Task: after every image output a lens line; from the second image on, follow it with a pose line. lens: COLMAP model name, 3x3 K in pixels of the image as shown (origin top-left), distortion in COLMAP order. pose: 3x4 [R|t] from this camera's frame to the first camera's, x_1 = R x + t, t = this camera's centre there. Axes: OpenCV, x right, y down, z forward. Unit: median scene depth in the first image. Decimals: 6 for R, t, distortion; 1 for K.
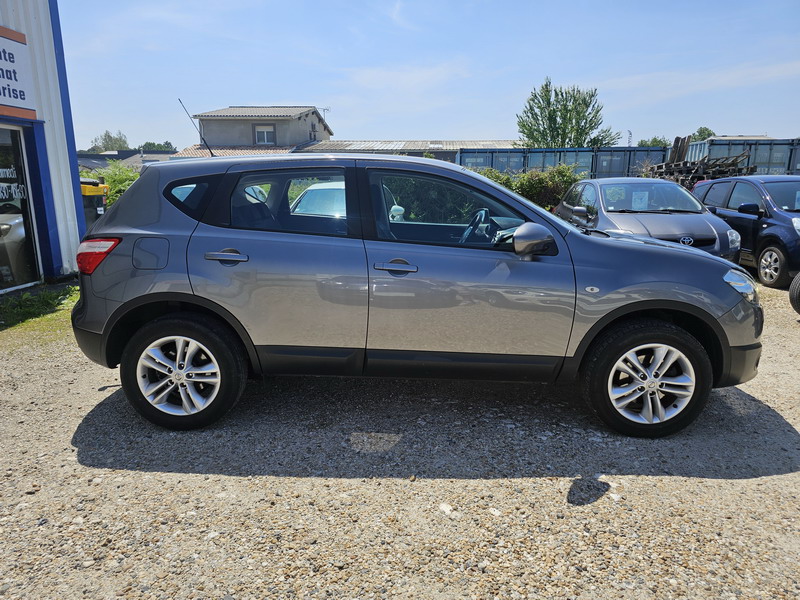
lens RADIAL K [[540.4, 0, 400.0], [0, 540.4, 300.0], [0, 0, 1]] dist [0.039768, -0.029915]
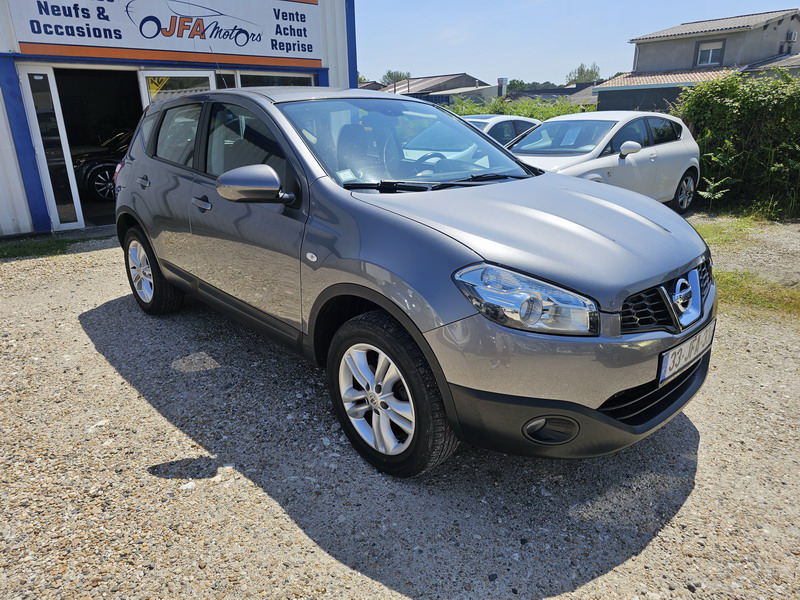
lens RADIAL K [[542.3, 0, 394.3], [0, 542.3, 299.4], [0, 0, 1]] dist [0.029683, -0.017632]
pose [[0.694569, 0.216440, -0.686096, 0.942321], [-0.136746, 0.976004, 0.169461, -0.103050], [0.706310, -0.023881, 0.707499, 0.500564]]
